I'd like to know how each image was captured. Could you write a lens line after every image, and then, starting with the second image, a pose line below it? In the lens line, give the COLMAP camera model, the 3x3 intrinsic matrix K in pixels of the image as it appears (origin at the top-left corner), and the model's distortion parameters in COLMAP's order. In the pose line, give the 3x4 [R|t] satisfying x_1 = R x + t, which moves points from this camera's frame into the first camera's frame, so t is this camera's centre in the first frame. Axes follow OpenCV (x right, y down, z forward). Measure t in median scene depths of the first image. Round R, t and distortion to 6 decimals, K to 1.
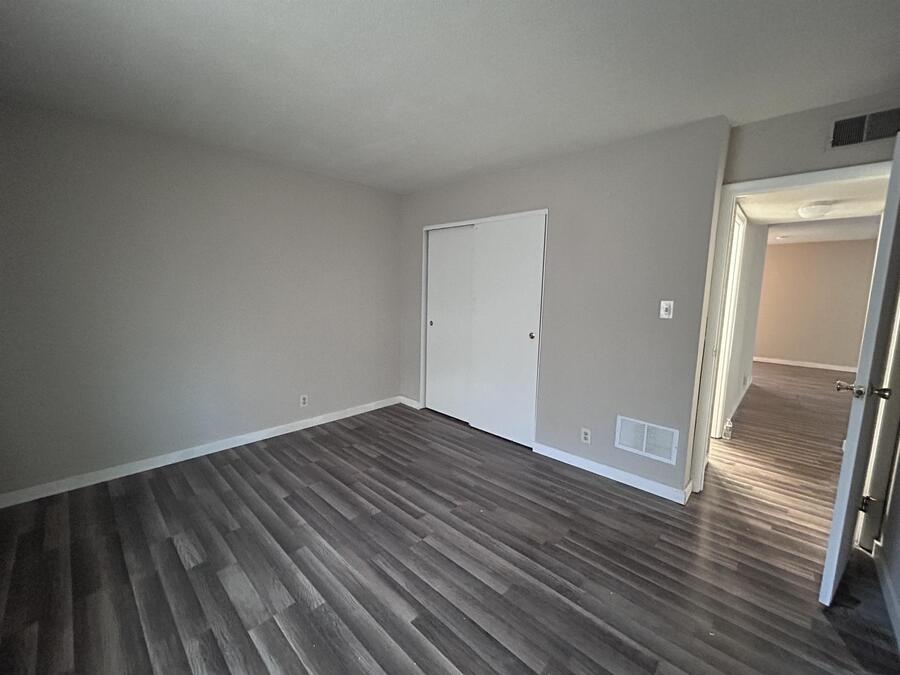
lens RADIAL K [[363.9, 0, 450.0], [0, 363.9, 337.5], [0, 0, 1]] dist [-0.001464, 0.000104]
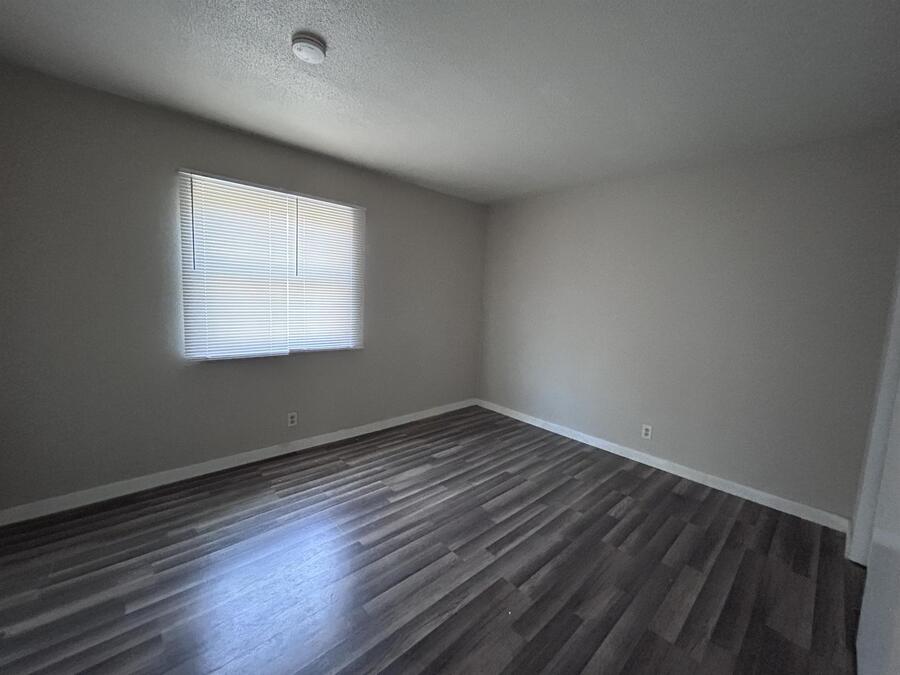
lens RADIAL K [[363.9, 0, 450.0], [0, 363.9, 337.5], [0, 0, 1]] dist [-0.001464, 0.000104]
pose [[-0.069055, 0.090781, -0.993474, 0.694512], [-0.179429, 0.978481, 0.101883, -0.073659], [0.981344, 0.185294, -0.051280, 0.800775]]
